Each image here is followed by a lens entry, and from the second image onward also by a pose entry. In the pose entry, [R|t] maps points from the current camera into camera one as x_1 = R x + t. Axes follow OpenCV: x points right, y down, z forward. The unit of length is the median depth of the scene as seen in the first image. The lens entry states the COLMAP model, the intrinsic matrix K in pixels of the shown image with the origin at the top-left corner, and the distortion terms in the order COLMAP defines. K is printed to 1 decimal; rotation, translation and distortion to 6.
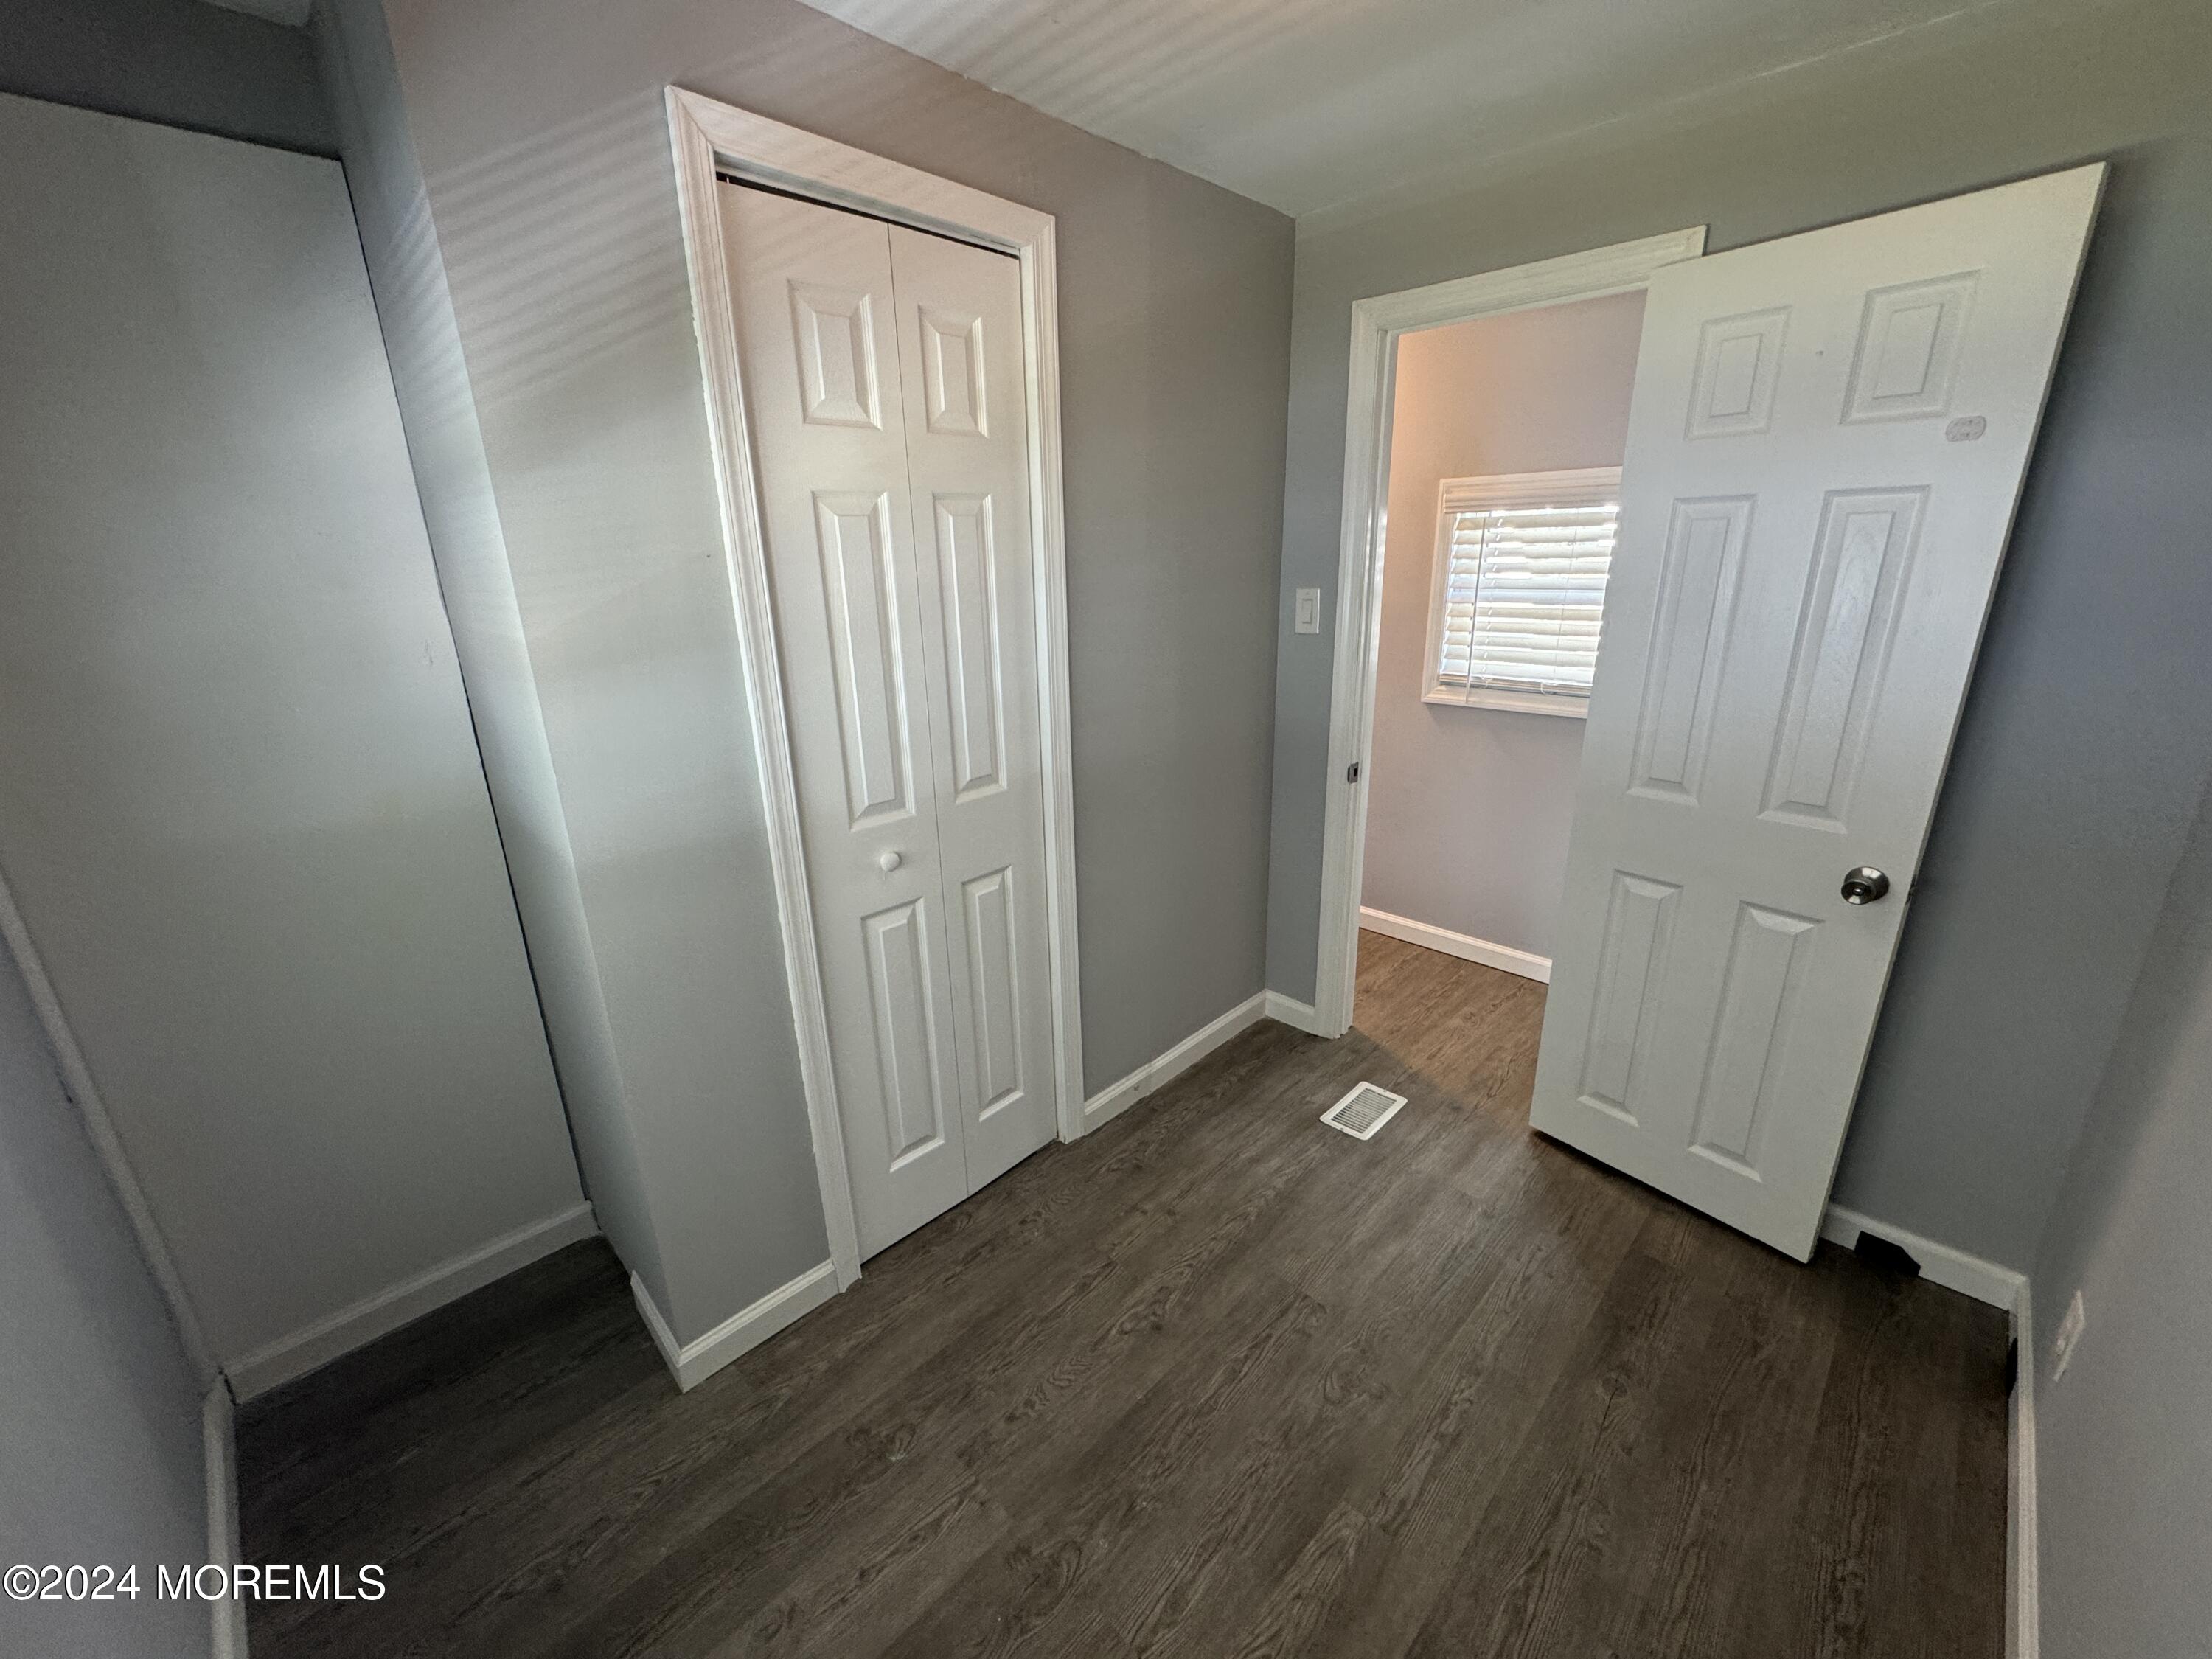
lens RADIAL K [[881.4, 0, 1105.6], [0, 881.4, 825.8], [0, 0, 1]] dist [-0.000283, -0.000039]
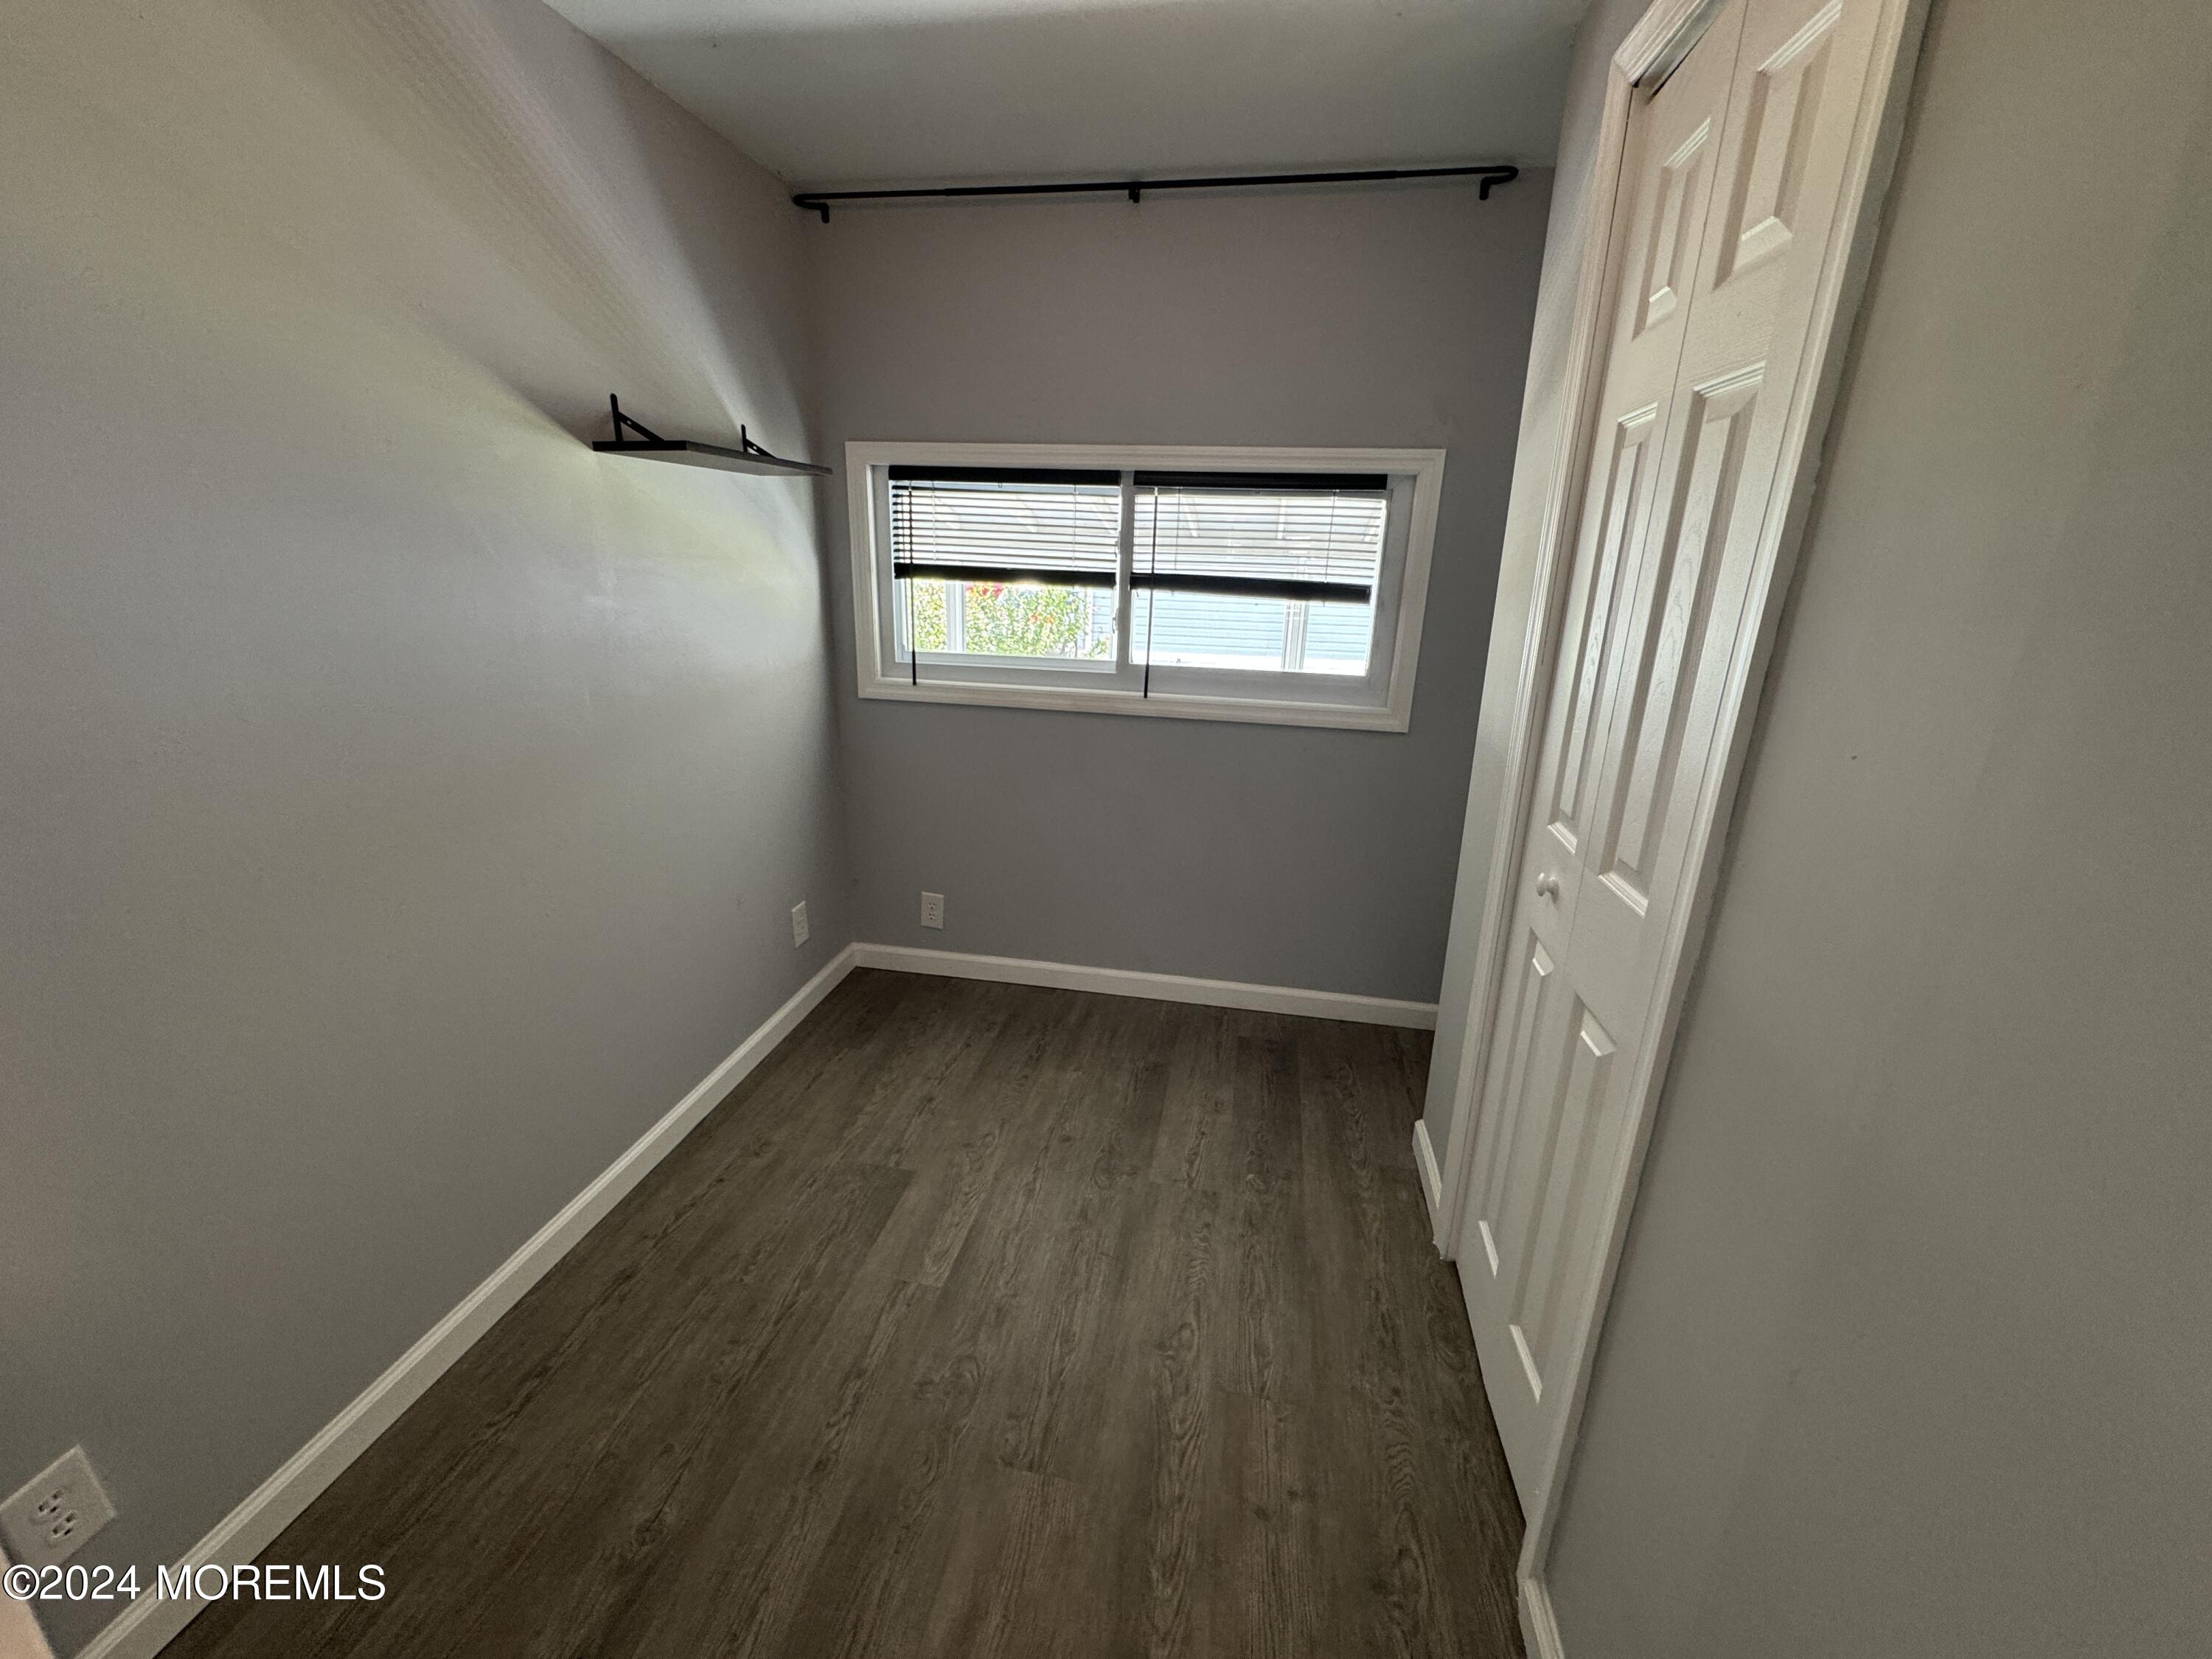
lens RADIAL K [[881.4, 0, 1114.1], [0, 881.4, 831.2], [0, 0, 1]] dist [-0.000283, -0.000039]
pose [[-0.821277, 0.173768, -0.543423, 0.563326], [-0.179890, 0.825034, 0.535686, -0.401953], [0.541427, 0.537702, -0.646323, 1.426242]]
